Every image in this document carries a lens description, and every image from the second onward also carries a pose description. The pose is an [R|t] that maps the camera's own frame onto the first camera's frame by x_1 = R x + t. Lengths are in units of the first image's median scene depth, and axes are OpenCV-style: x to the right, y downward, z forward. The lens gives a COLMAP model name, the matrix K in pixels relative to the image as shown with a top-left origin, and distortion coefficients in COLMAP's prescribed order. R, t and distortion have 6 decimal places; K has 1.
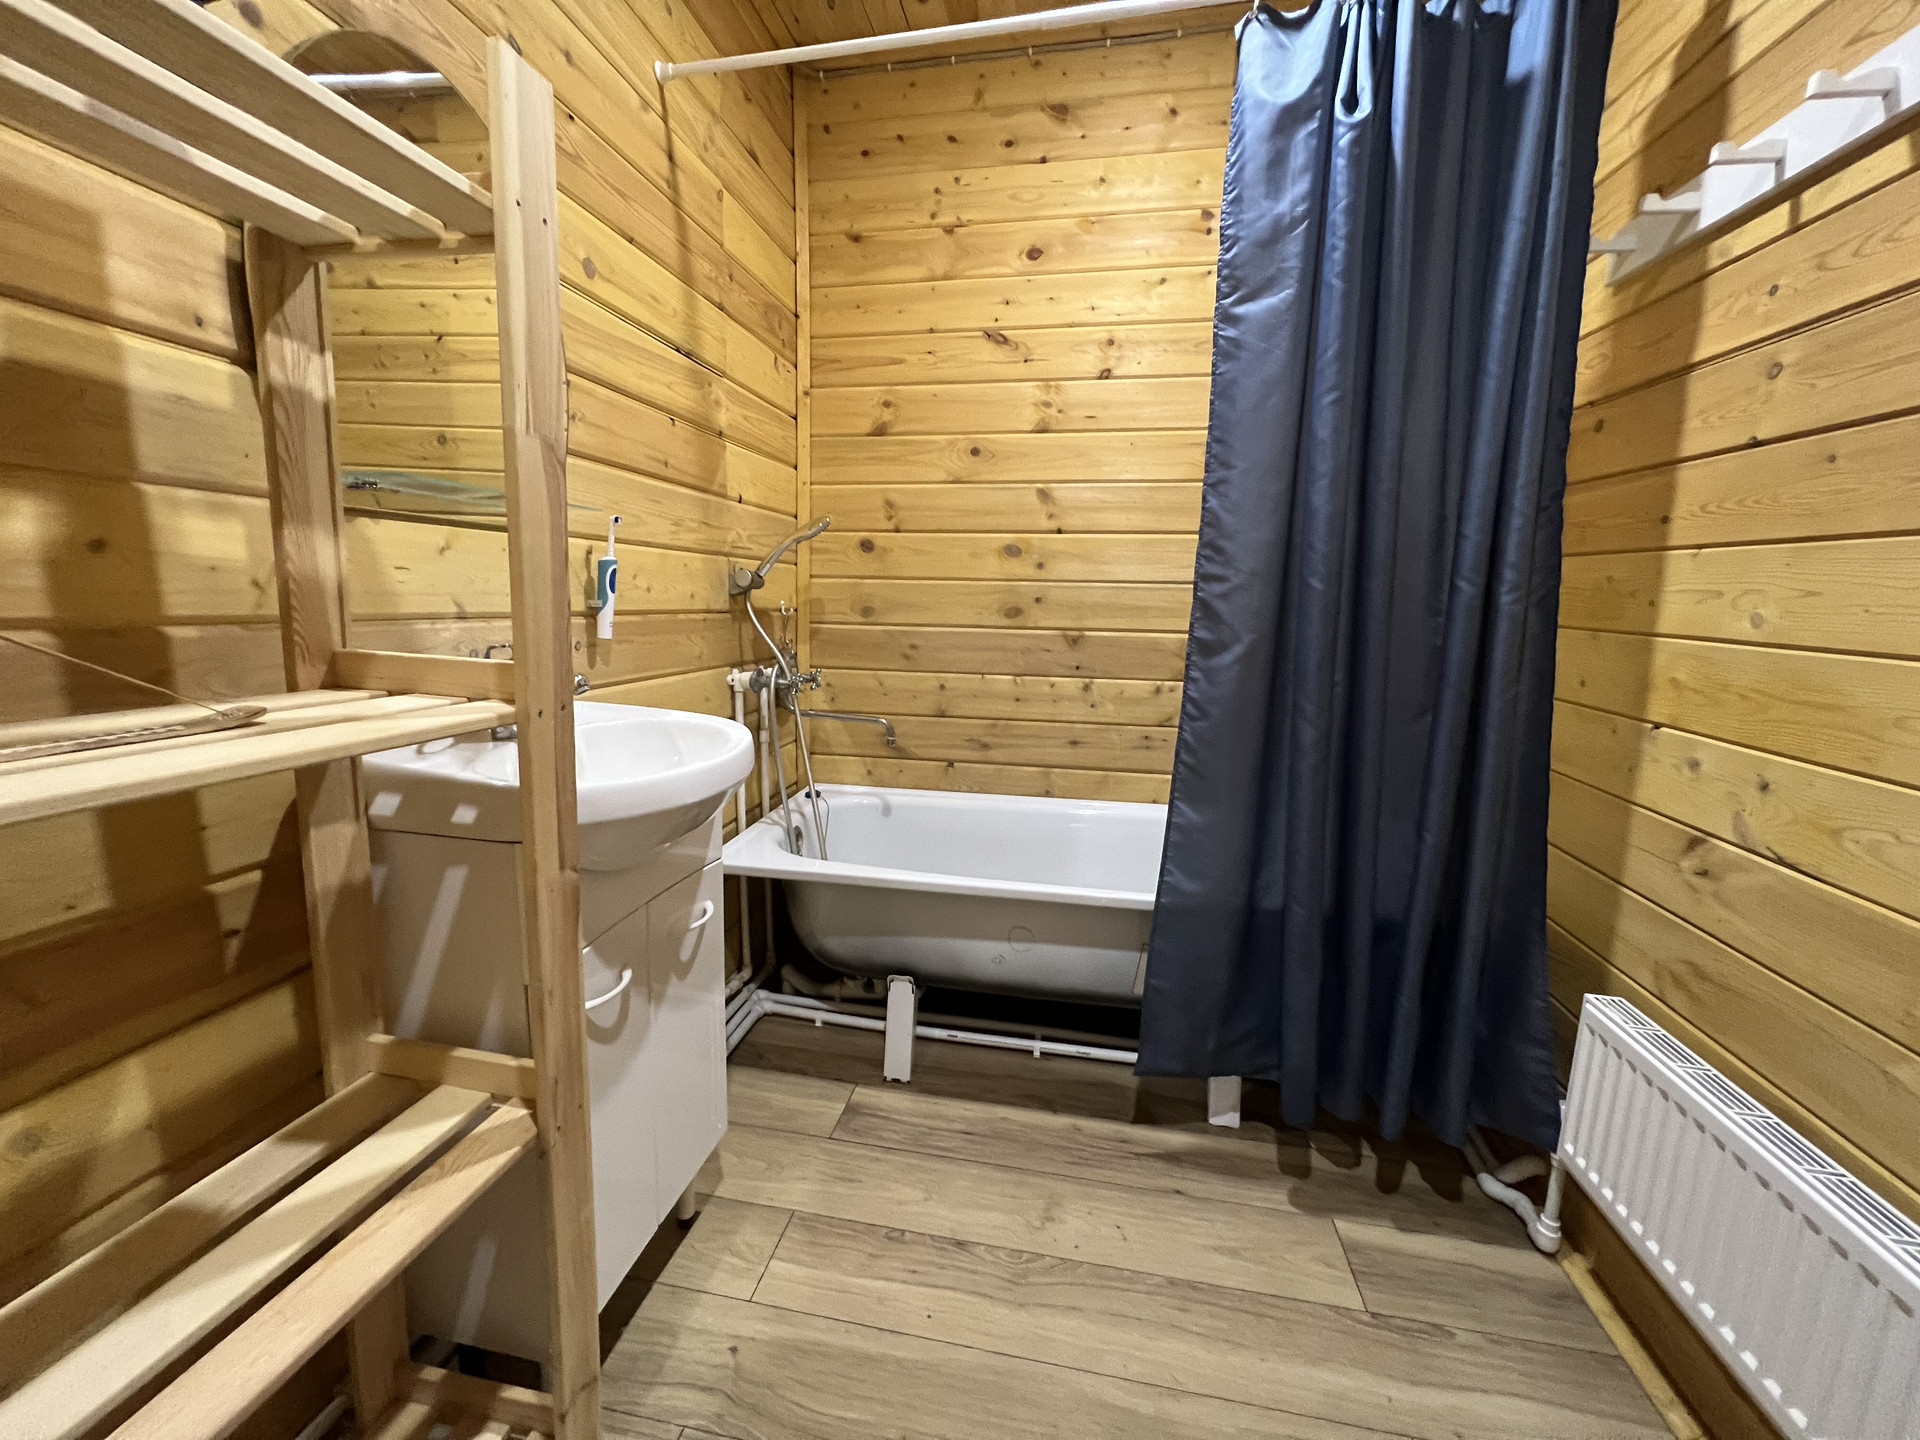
lens RADIAL K [[766.8, 0, 945.6], [0, 766.8, 718.2], [0, 0, 1]] dist [-0.002717, 0.000398]
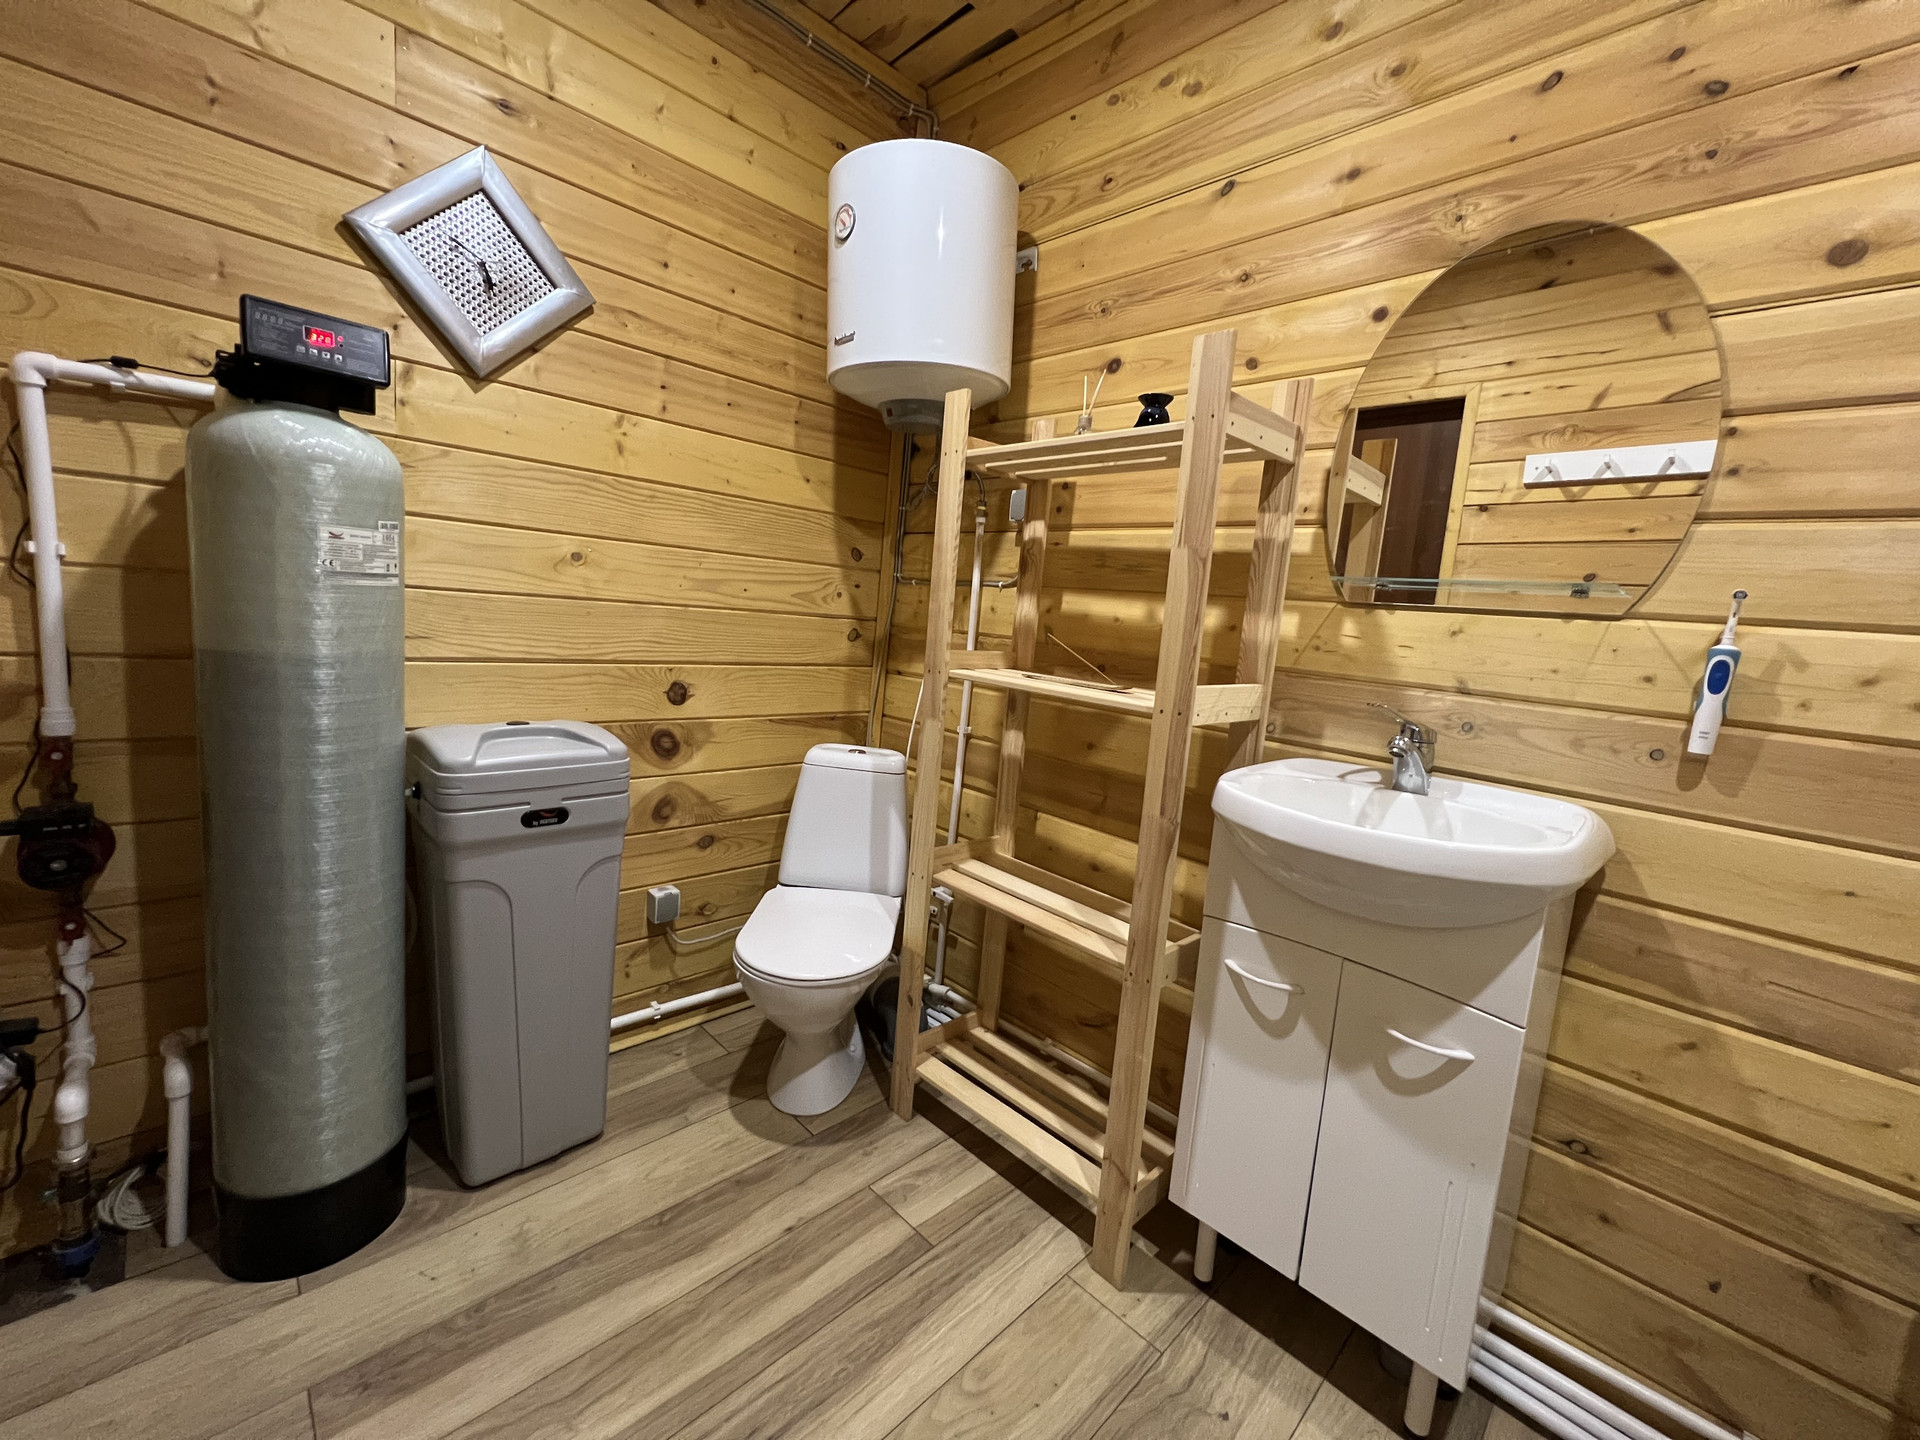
lens RADIAL K [[766.8, 0, 956.0], [0, 766.8, 717.9], [0, 0, 1]] dist [-0.002717, 0.000398]
pose [[-0.566002, 0.028056, -0.823926, 0.675694], [-0.234701, 0.952580, 0.193667, -0.128821], [0.790289, 0.302992, -0.532578, 0.948872]]
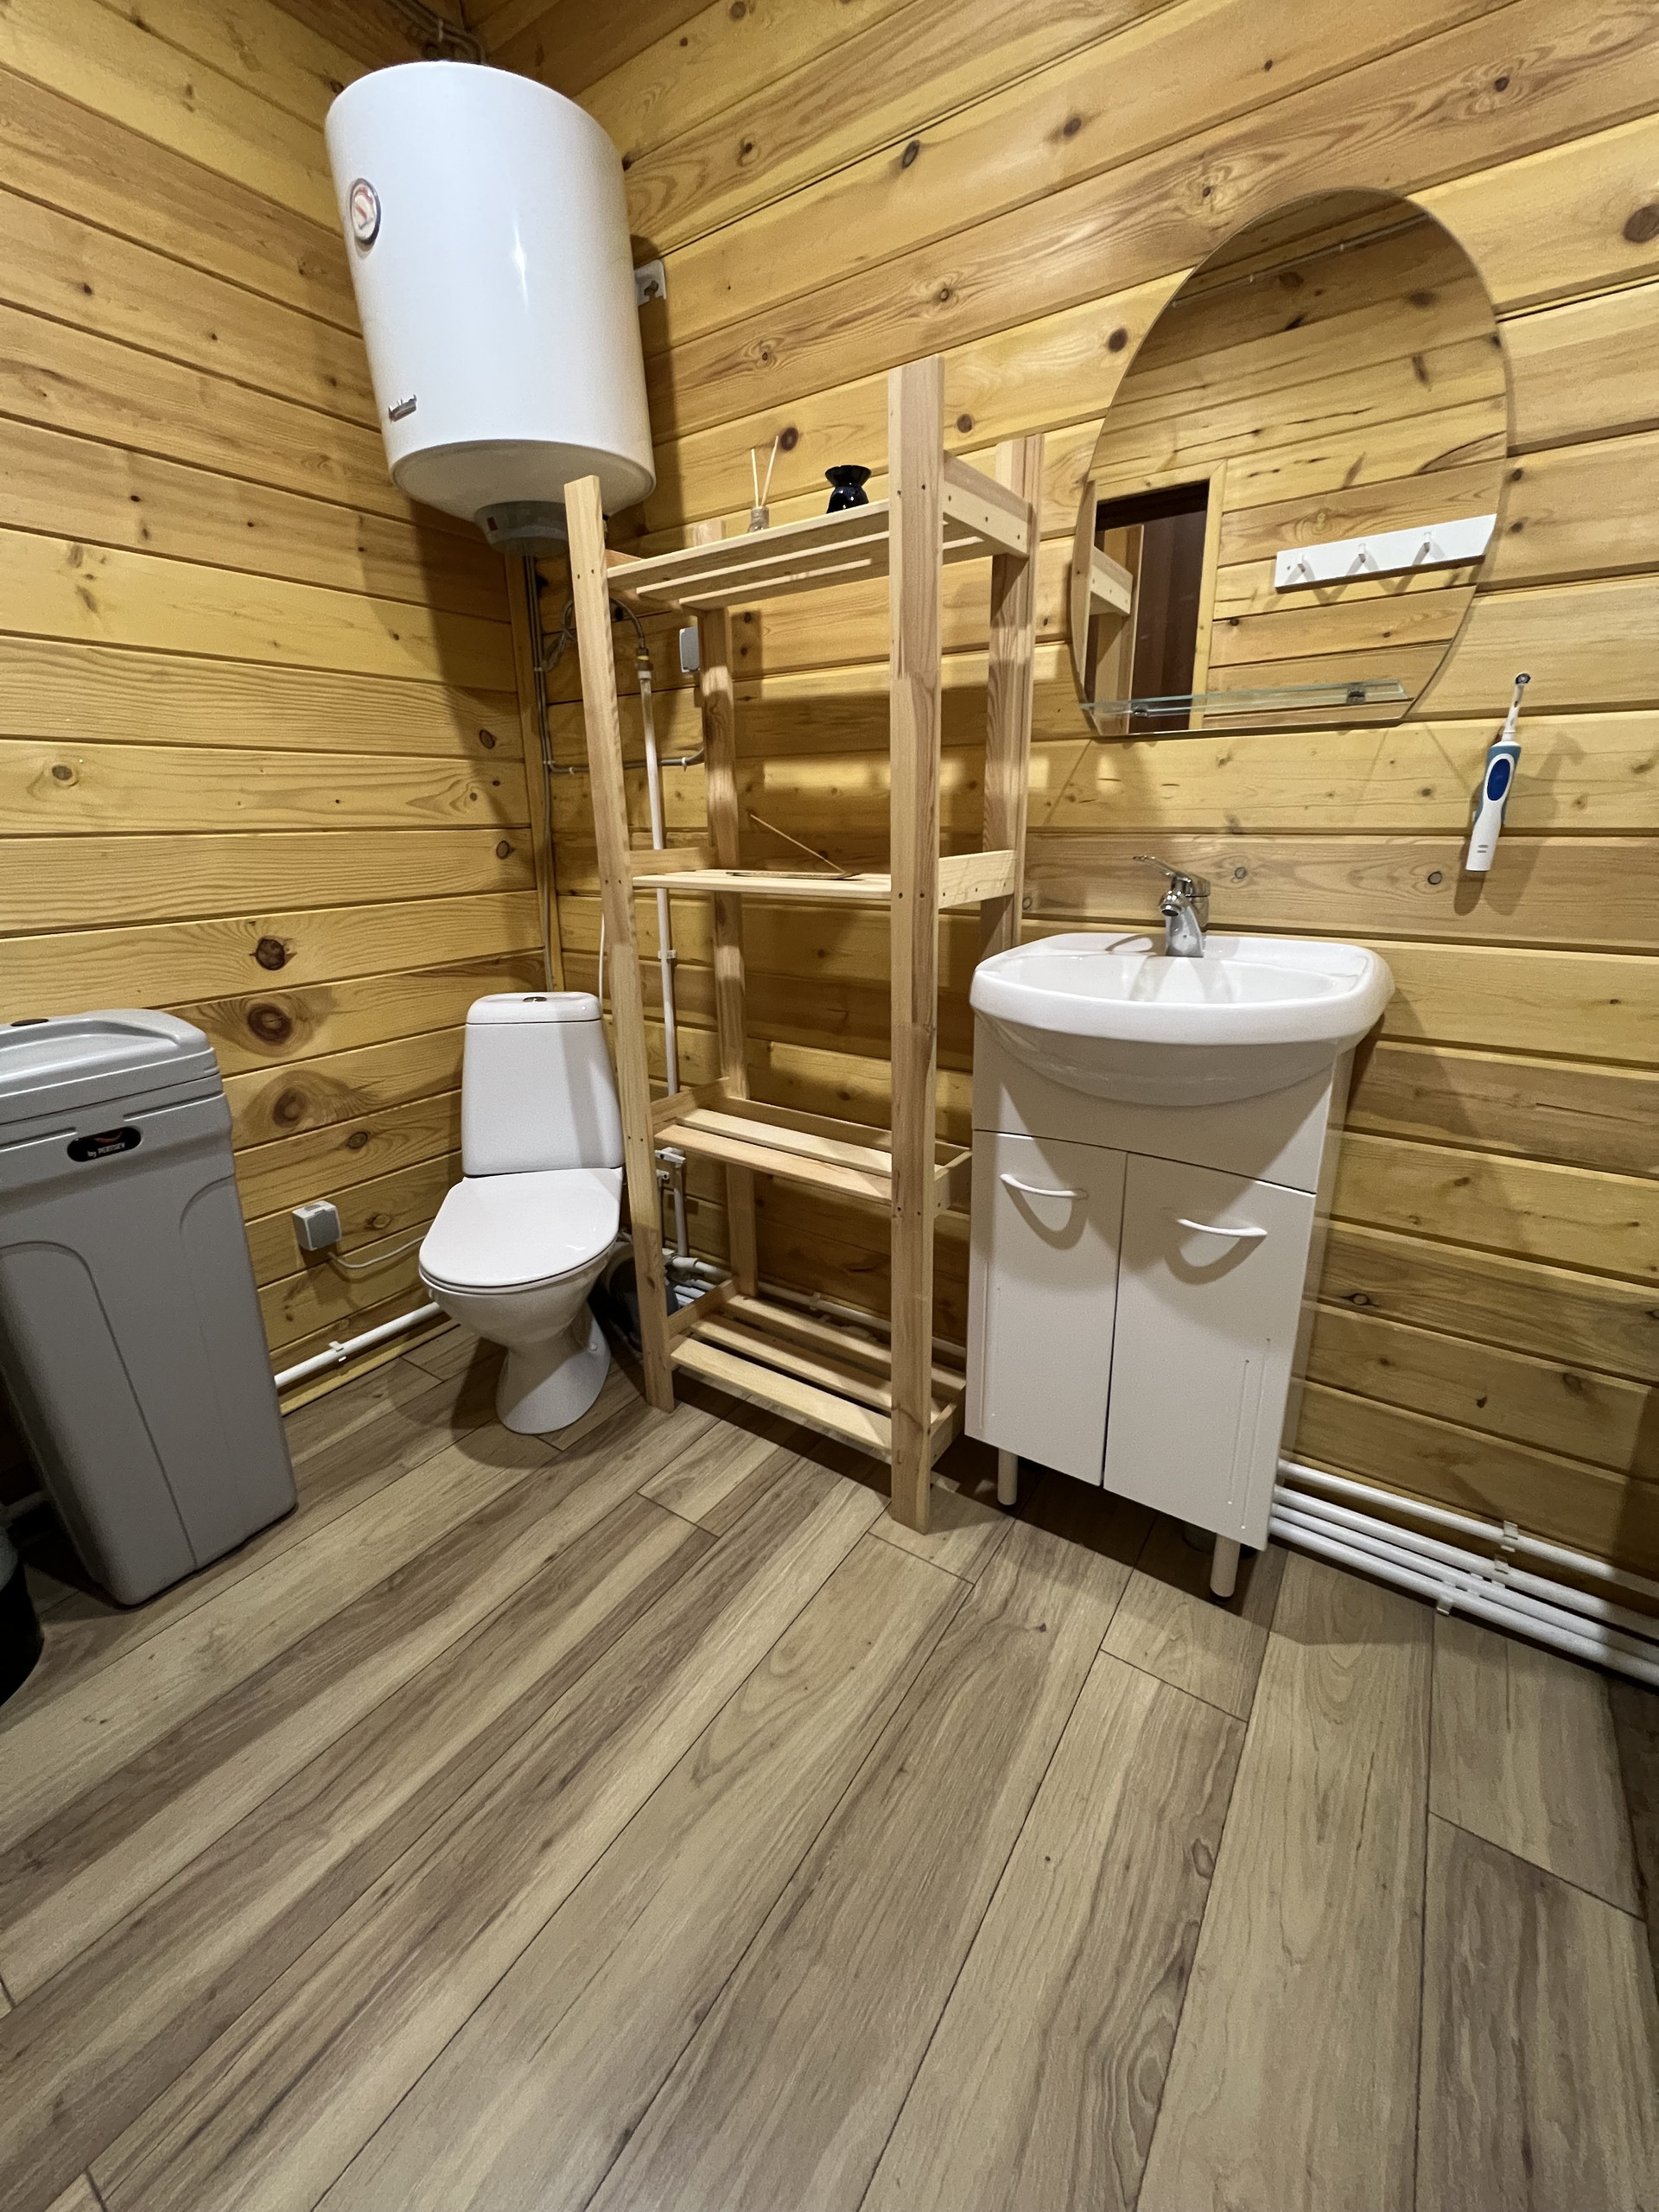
lens RADIAL K [[883.4, 0, 836.2], [0, 883.4, 1099.2], [0, 0, 1]] dist [-0.002717, 0.000398]
pose [[-0.393584, 0.249949, -0.884657, 0.604563], [-0.149042, 0.932246, 0.329703, -0.101958], [0.907127, 0.261616, -0.329664, 0.928126]]
